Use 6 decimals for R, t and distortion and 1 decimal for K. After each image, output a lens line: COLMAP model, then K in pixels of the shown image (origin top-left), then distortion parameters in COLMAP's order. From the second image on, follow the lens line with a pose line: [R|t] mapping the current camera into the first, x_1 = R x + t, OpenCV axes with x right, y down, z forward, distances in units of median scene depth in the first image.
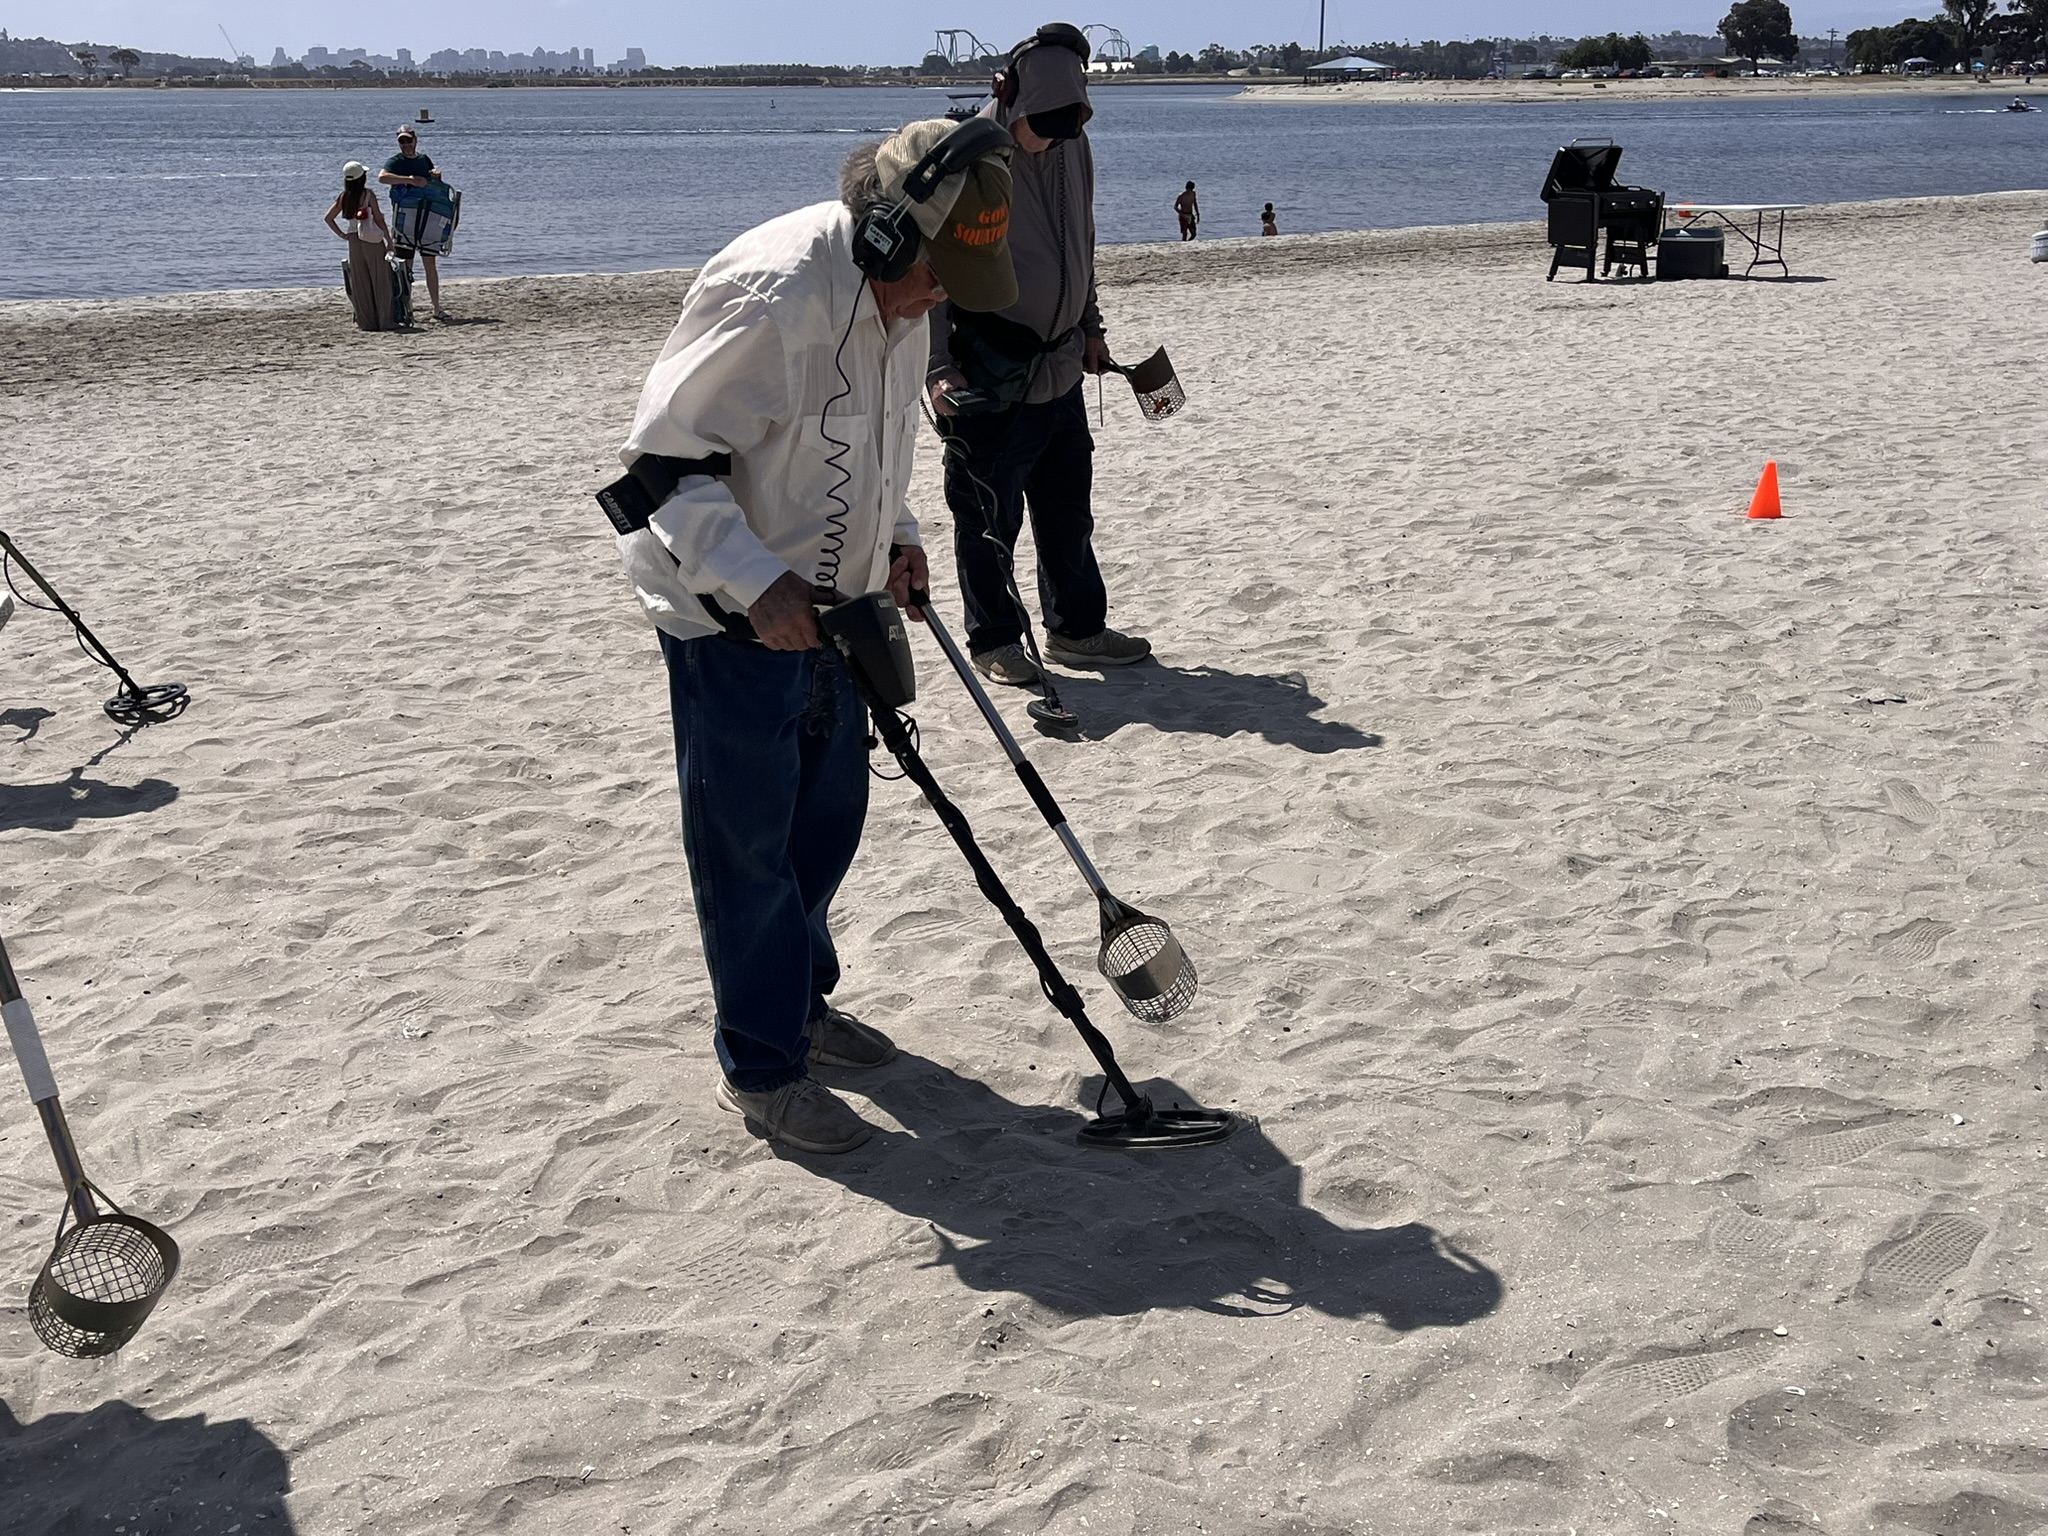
lens RADIAL K [[2127.6, 0, 1023.7], [0, 2127.6, 747.6], [0, 0, 1]] dist [0.041048, 0.000000]
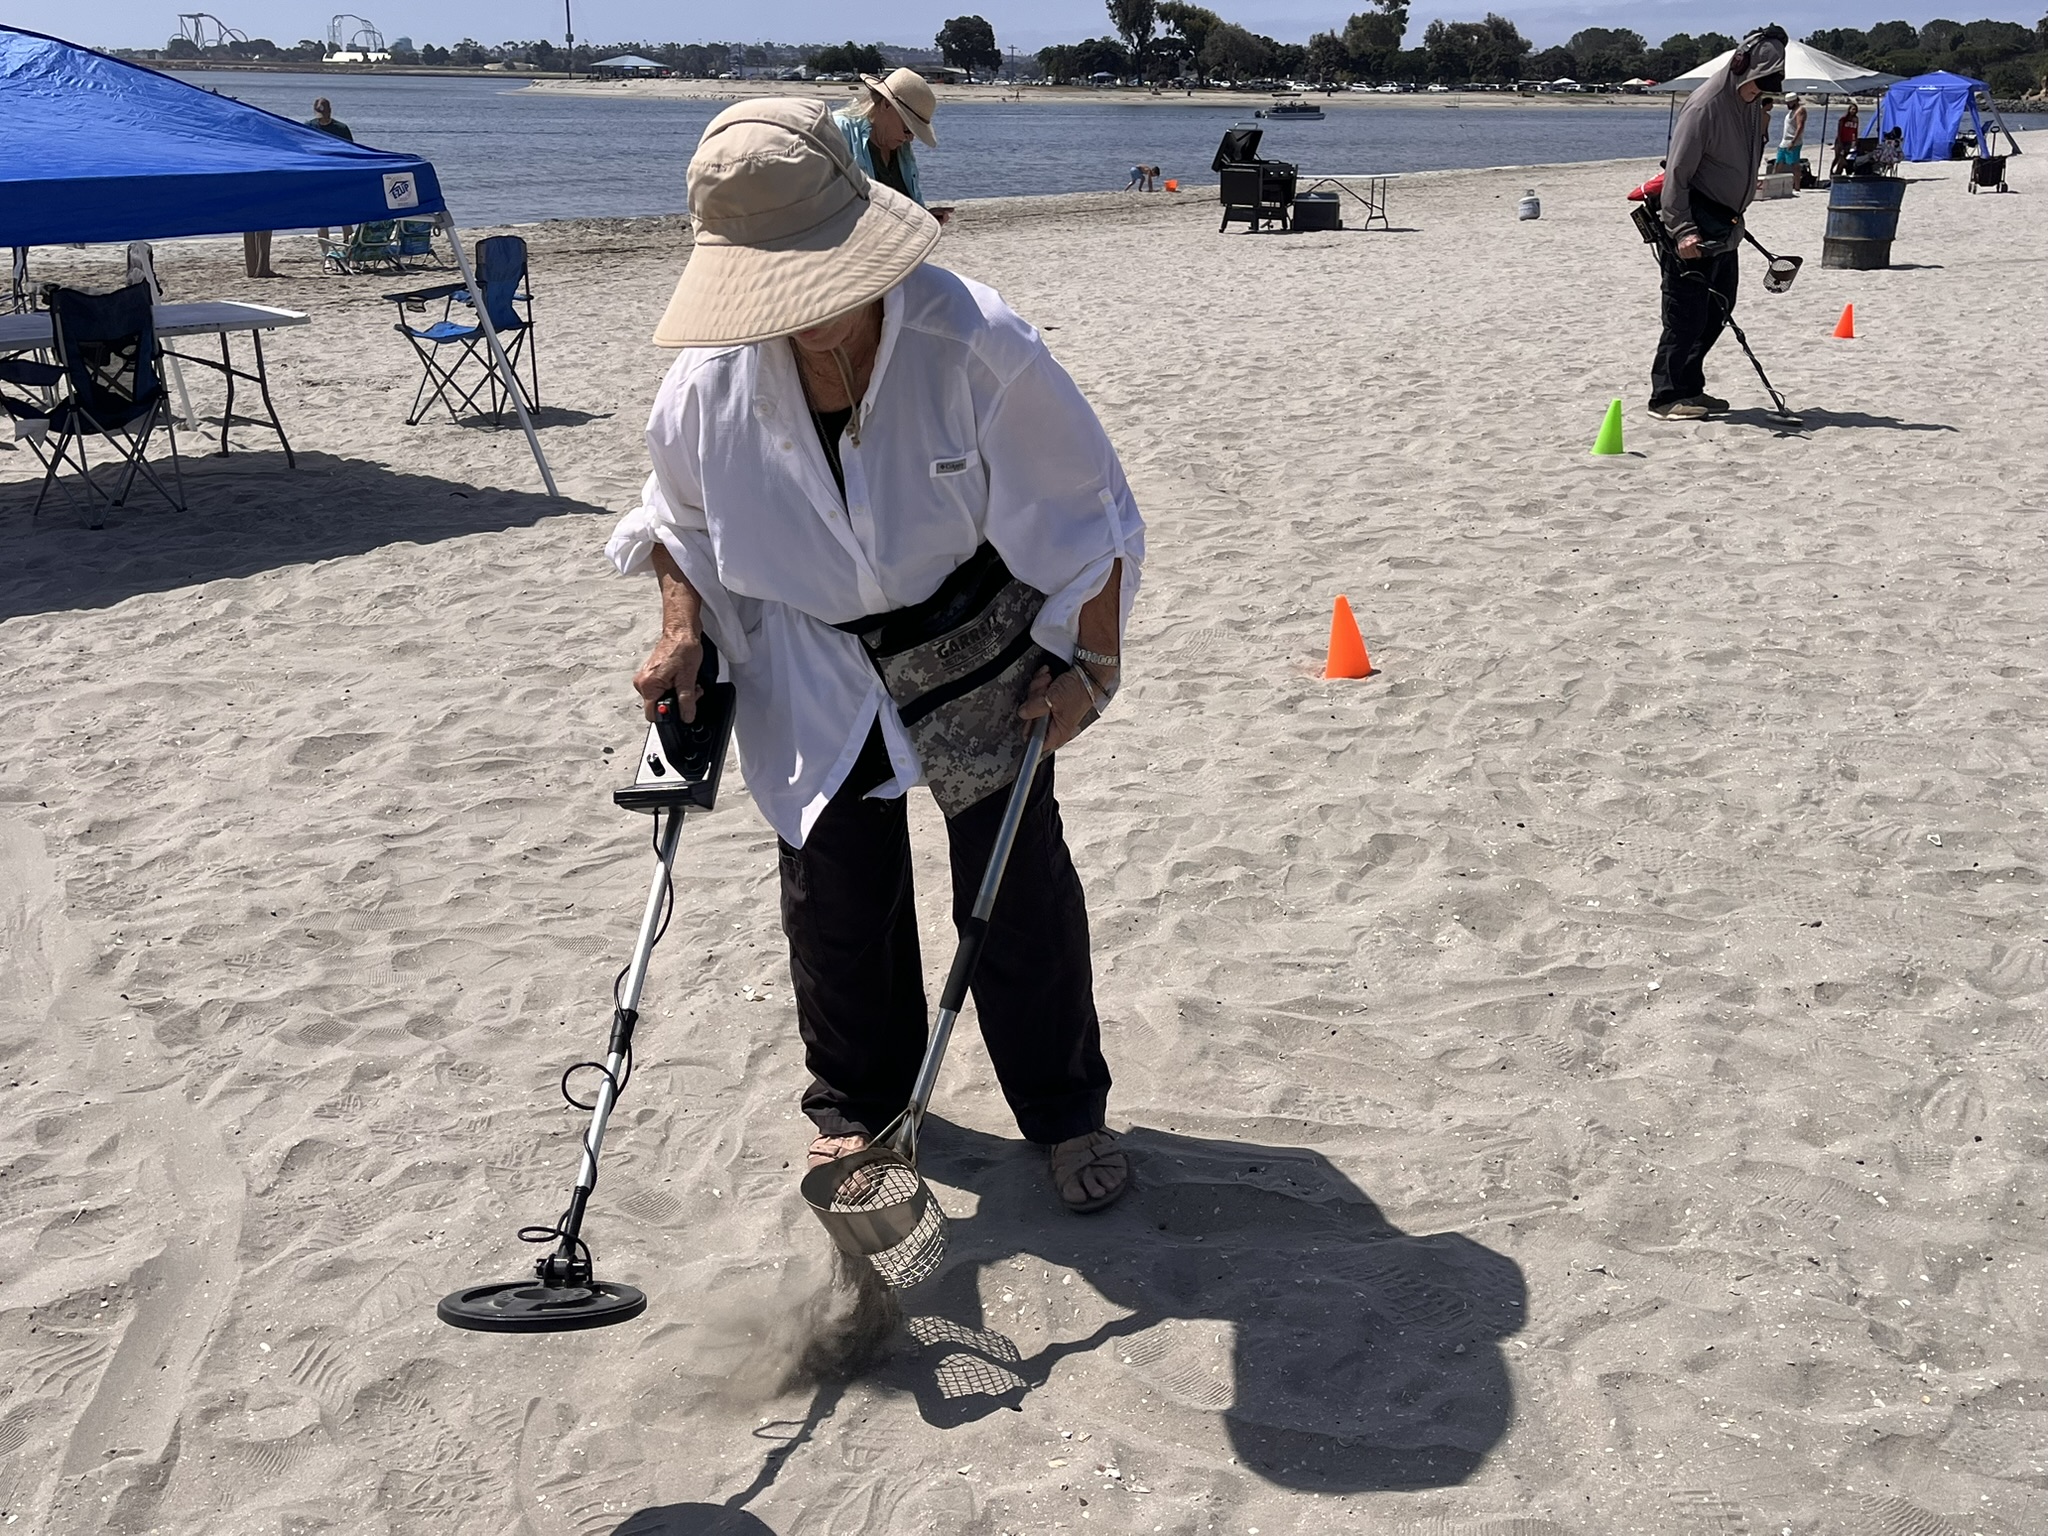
lens RADIAL K [[1928.5, 0, 1015.8], [0, 1928.5, 756.3], [0, 0, 1]] dist [0.026729, 0.000000]
pose [[0.939945, -0.093021, 0.328406, -0.291092], [0.081741, 0.995496, 0.048020, 0.034583], [-0.331394, -0.018292, 0.943315, -0.084136]]
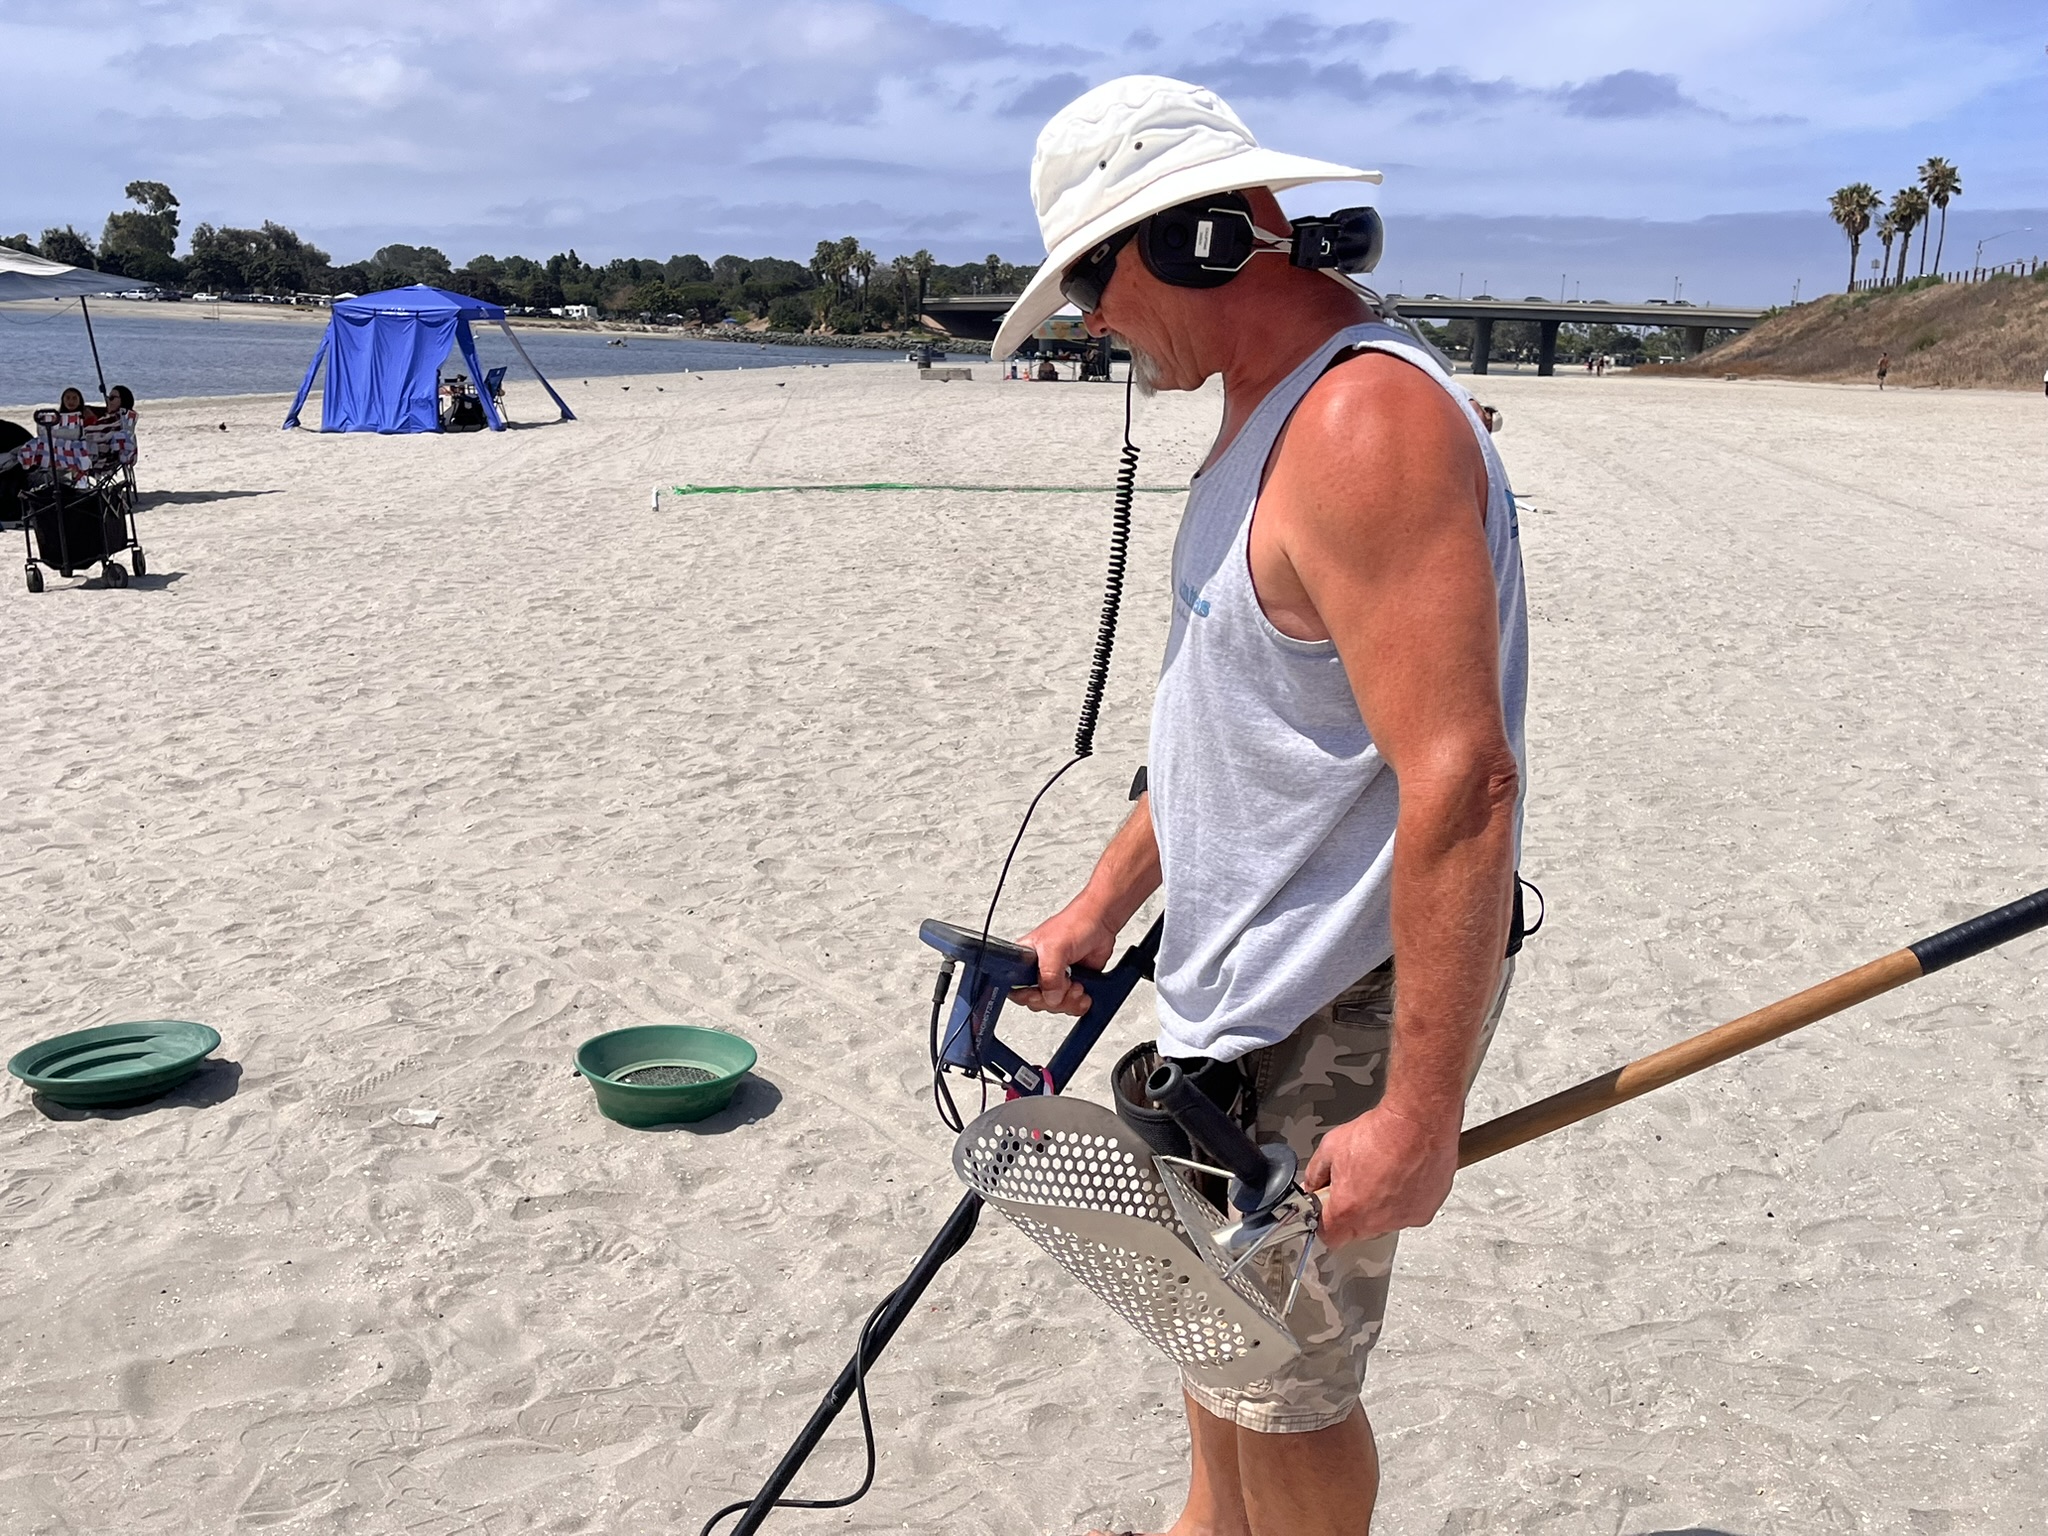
lens RADIAL K [[2052.7, 0, 954.9], [0, 2052.7, 813.6], [0, 0, 1]] dist [0.035293, 0.000000]
pose [[0.645865, -0.137833, 0.750906, 0.652504], [0.179143, 0.983468, 0.026437, -0.172101], [-0.742136, 0.117445, 0.659880, 0.534363]]
